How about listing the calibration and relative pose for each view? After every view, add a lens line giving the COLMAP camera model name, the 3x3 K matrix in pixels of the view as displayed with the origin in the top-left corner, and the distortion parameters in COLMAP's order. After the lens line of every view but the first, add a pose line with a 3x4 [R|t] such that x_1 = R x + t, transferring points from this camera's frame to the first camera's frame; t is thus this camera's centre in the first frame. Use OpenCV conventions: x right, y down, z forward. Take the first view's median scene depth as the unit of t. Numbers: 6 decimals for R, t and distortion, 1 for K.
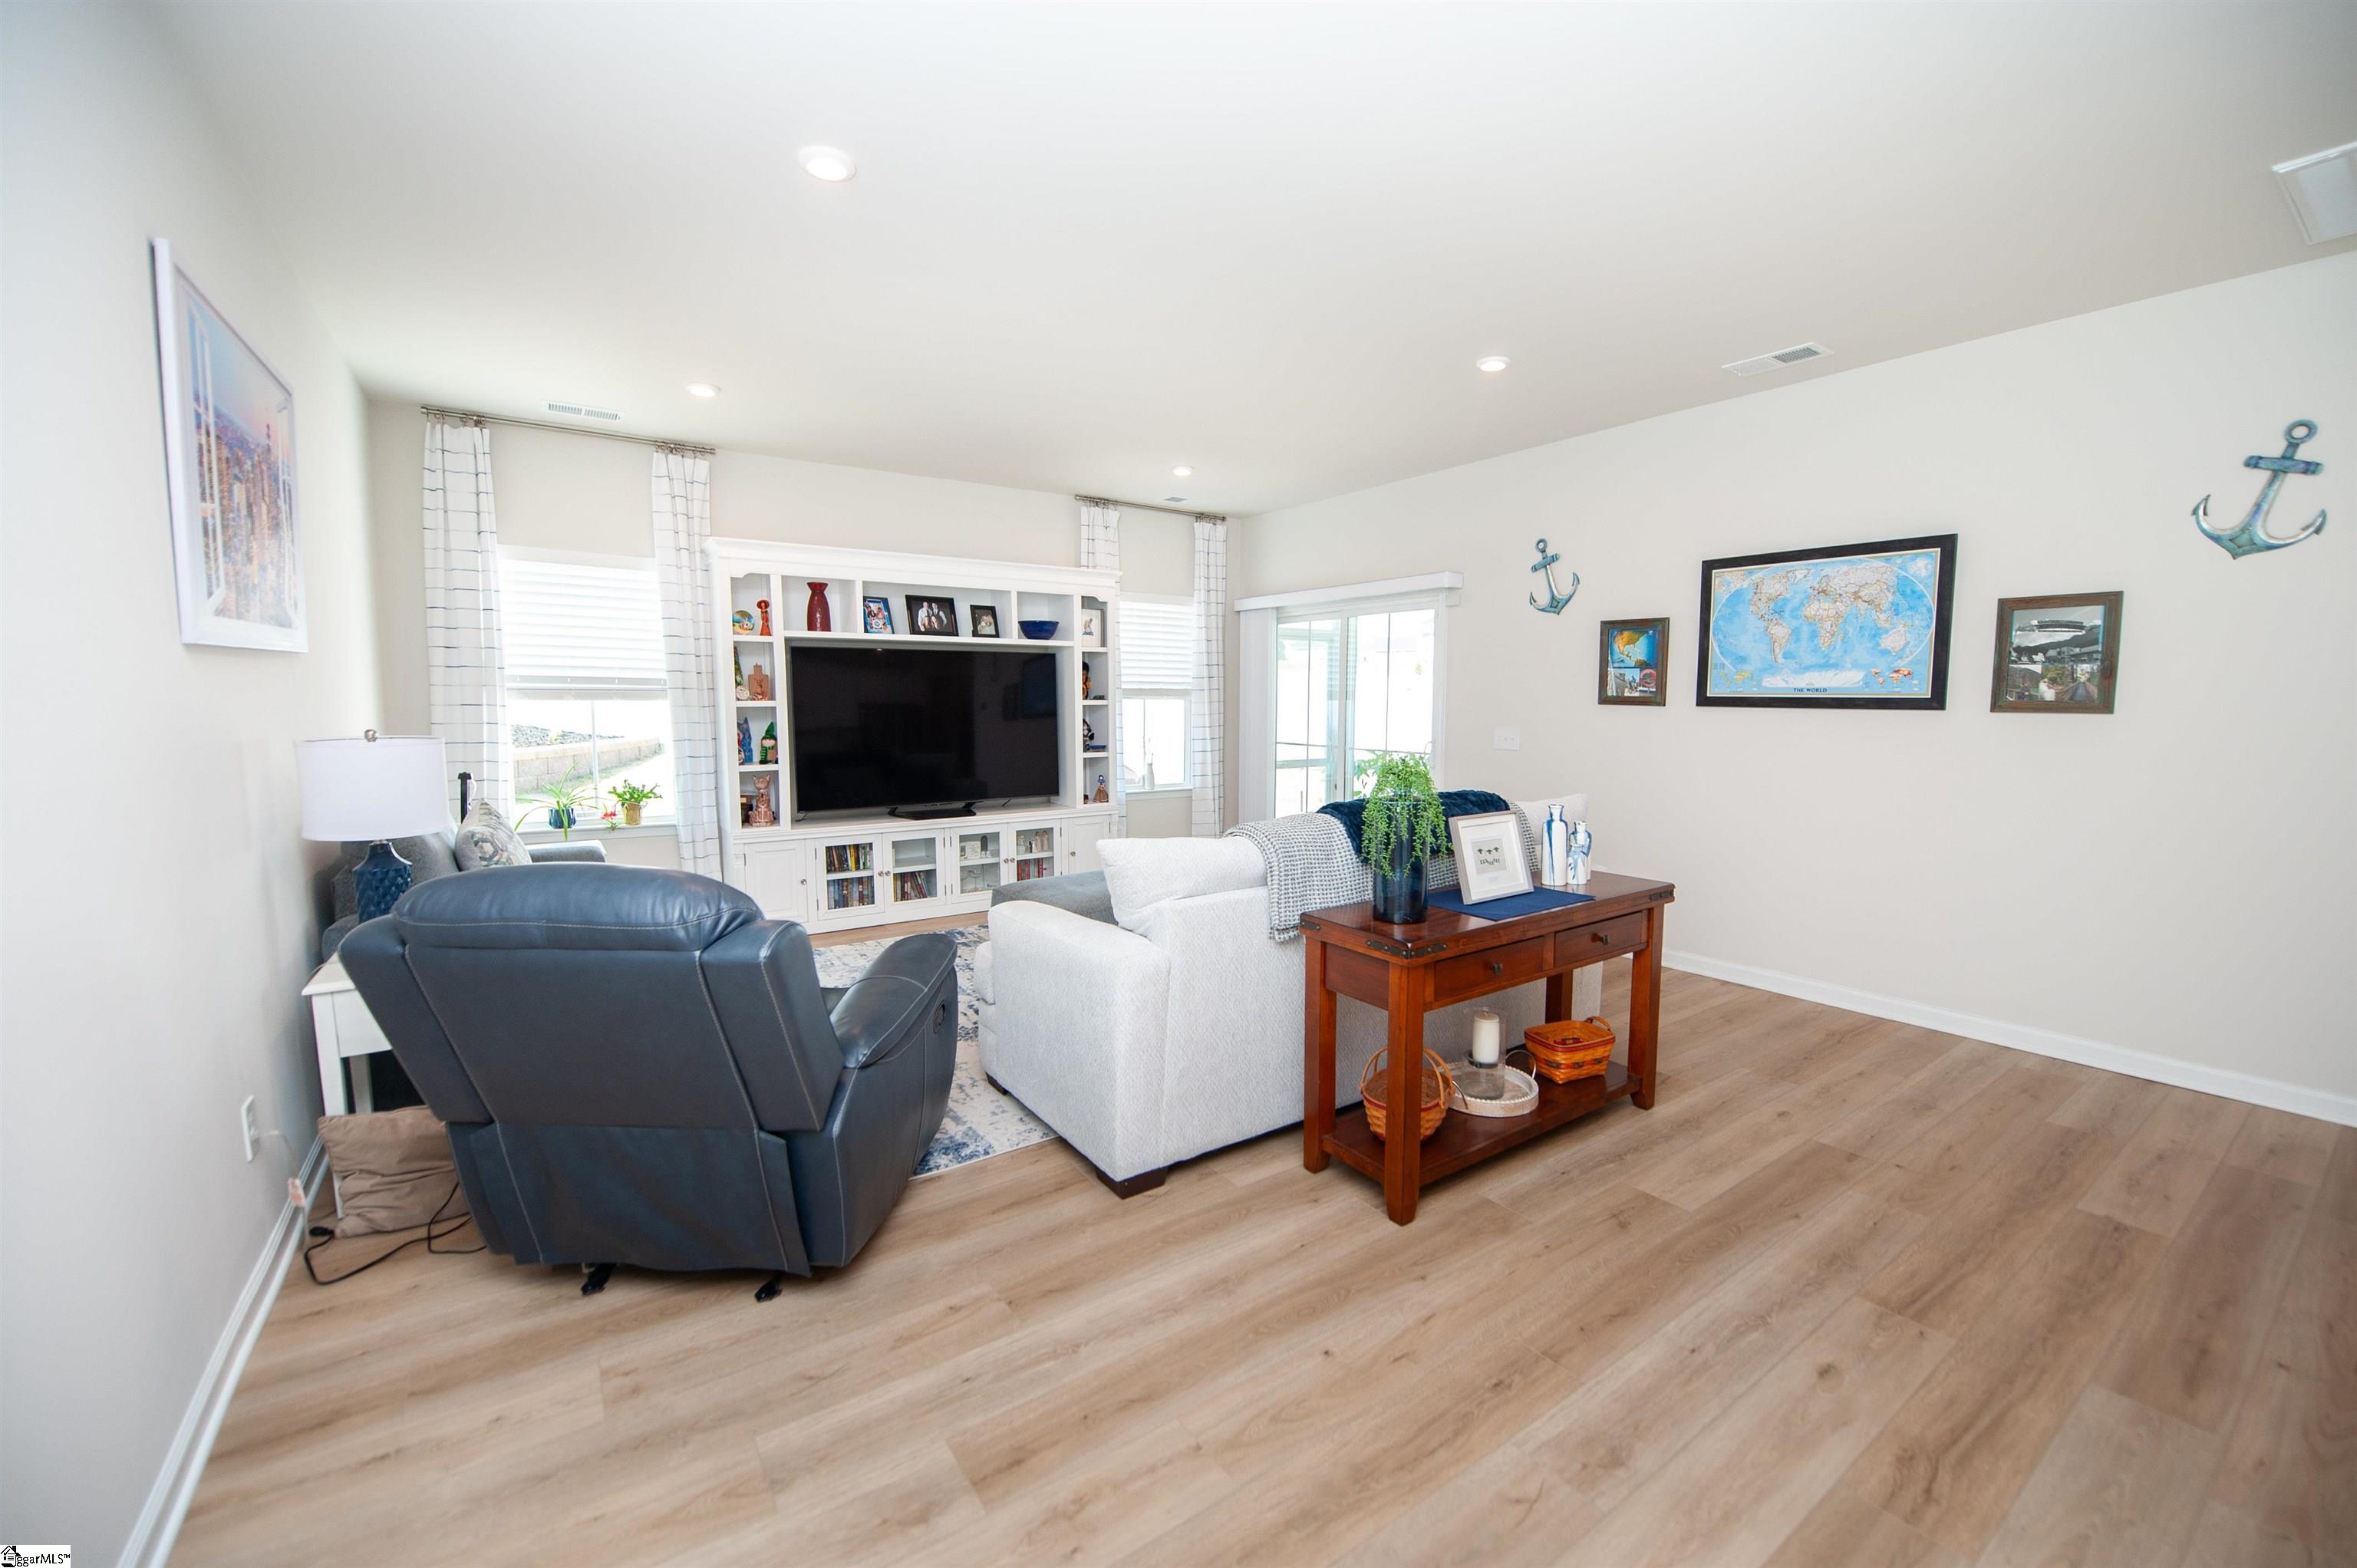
lens RADIAL K [[941.1, 0, 1182.4], [0, 941.1, 777.4], [0, 0, 1]] dist [-0.018786, -0.001523]
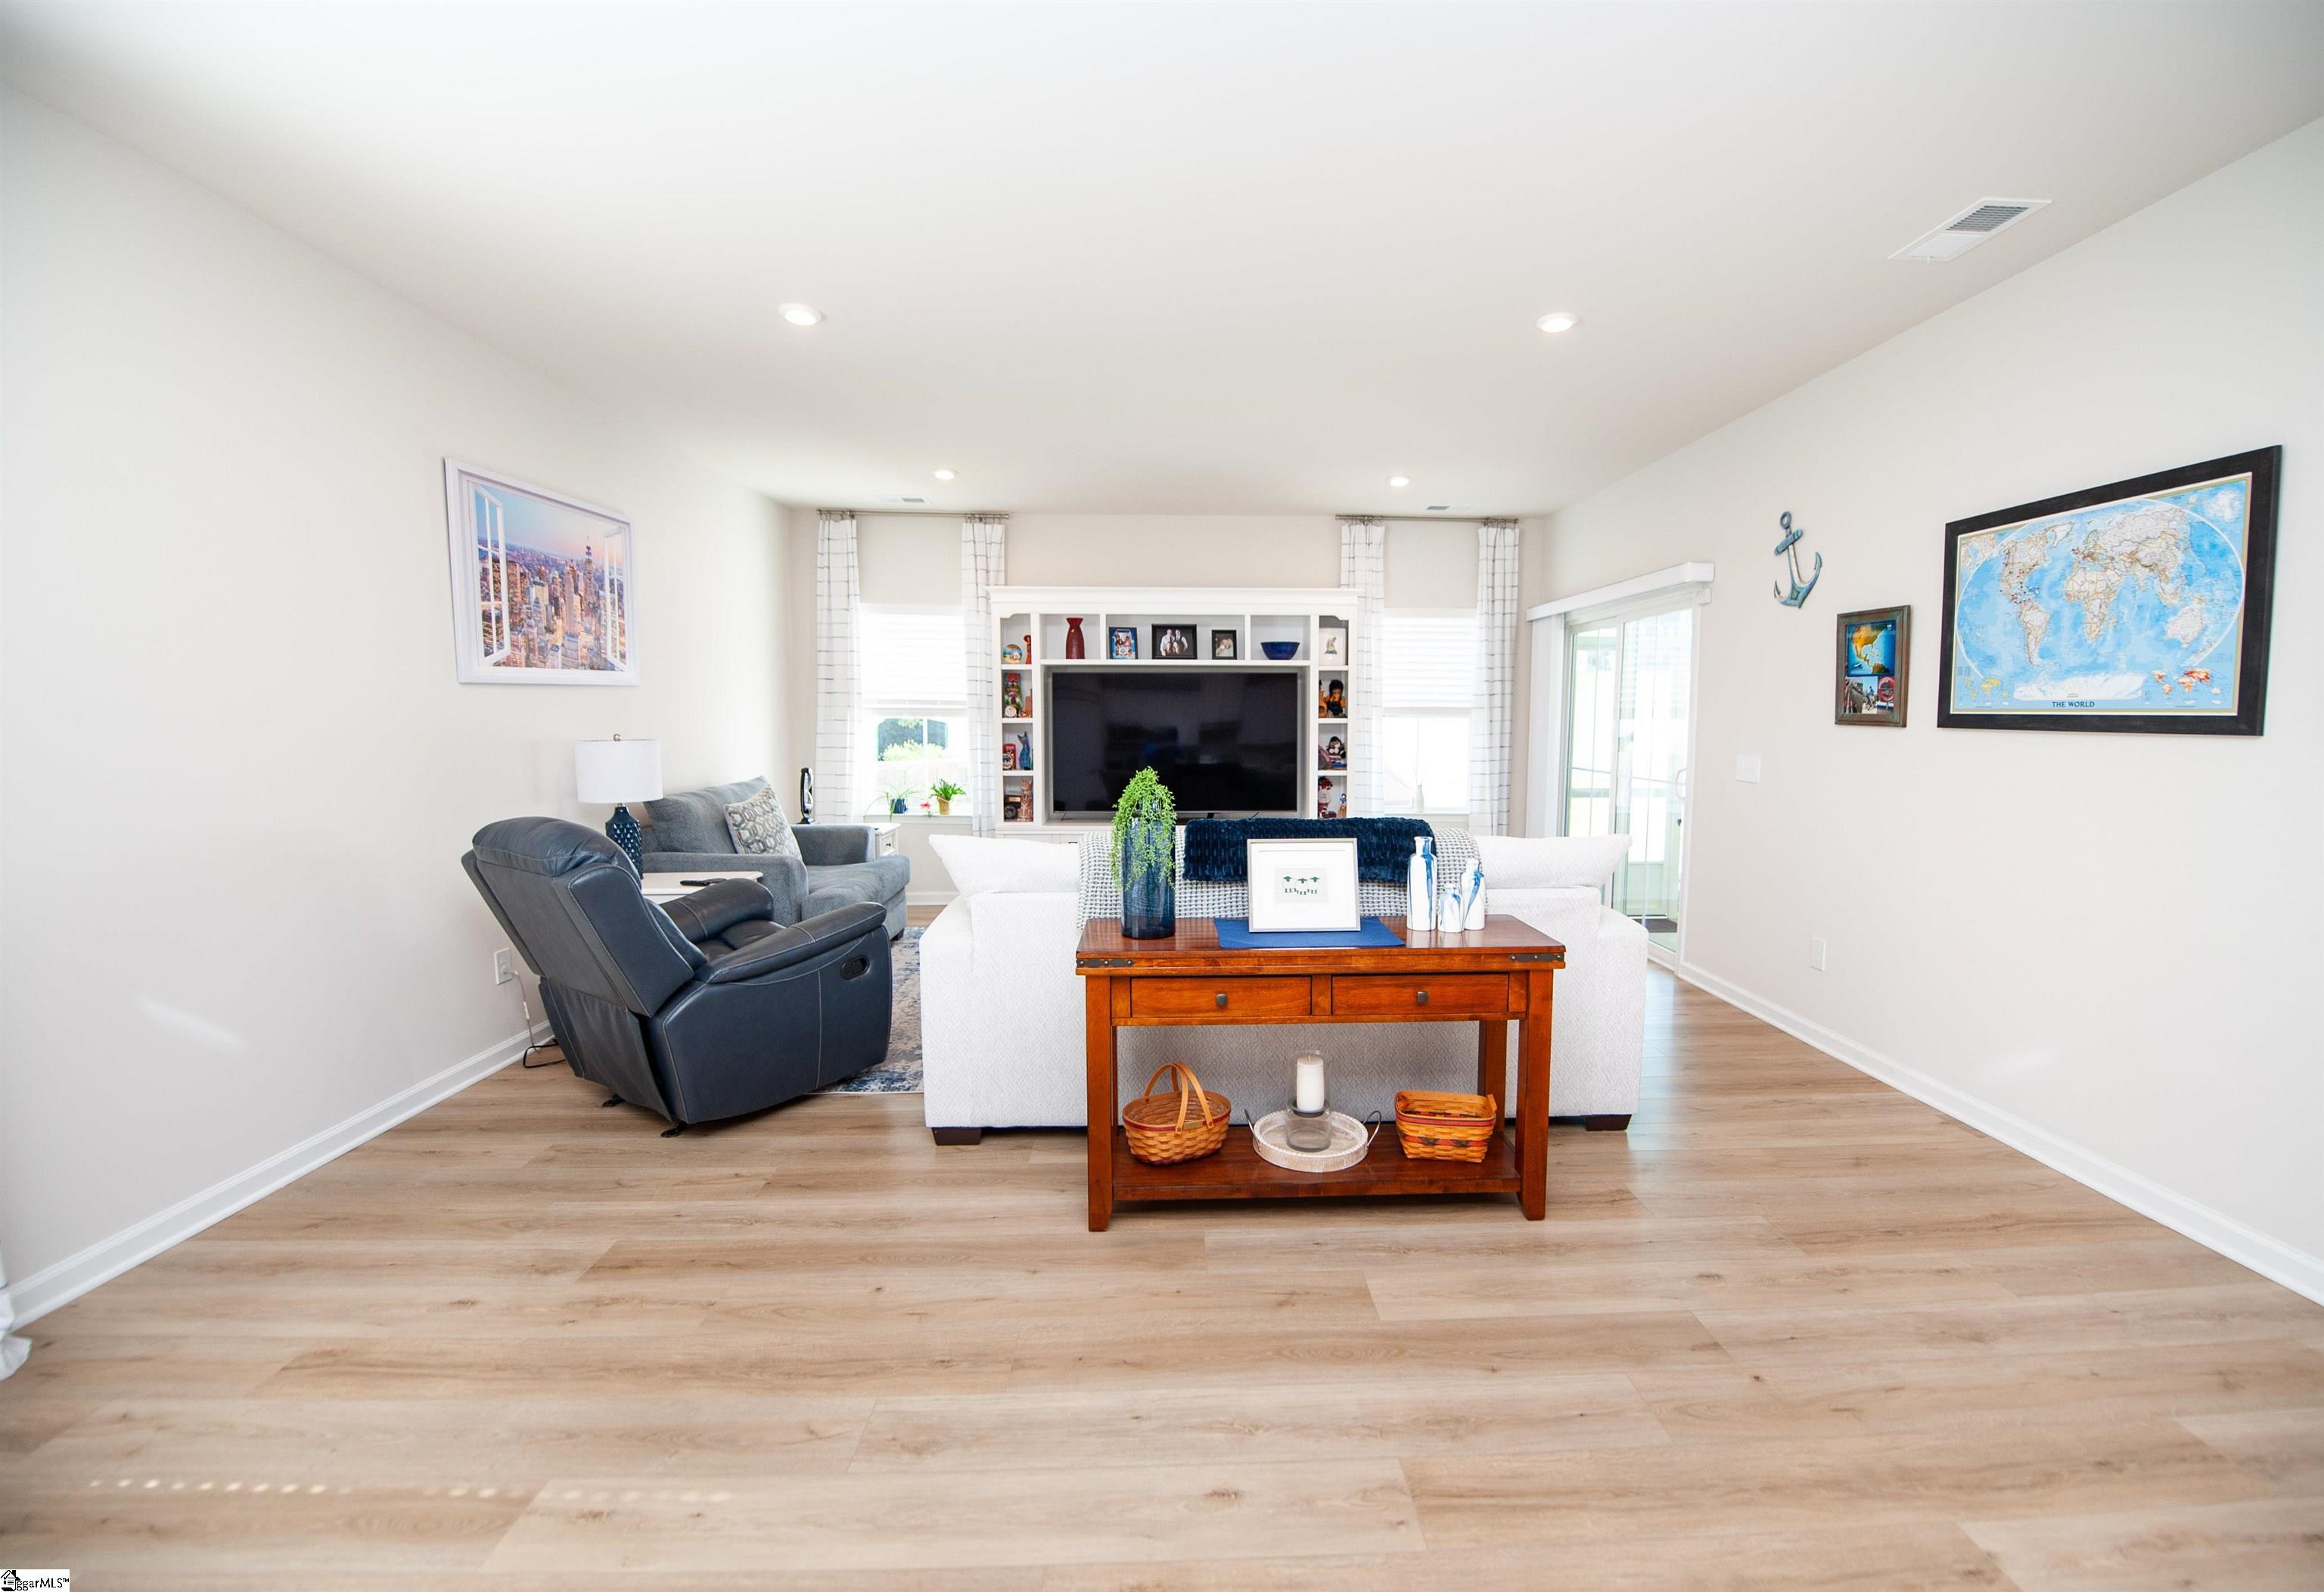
lens RADIAL K [[939.5, 0, 1165.5], [0, 939.5, 784.6], [0, 0, 1]] dist [-0.019248, -0.001765]
pose [[0.842974, 0.039763, -0.536482, 0.452461], [-0.046896, 0.998900, 0.000349, -0.005768], [0.535906, 0.024864, 0.843911, 0.094093]]
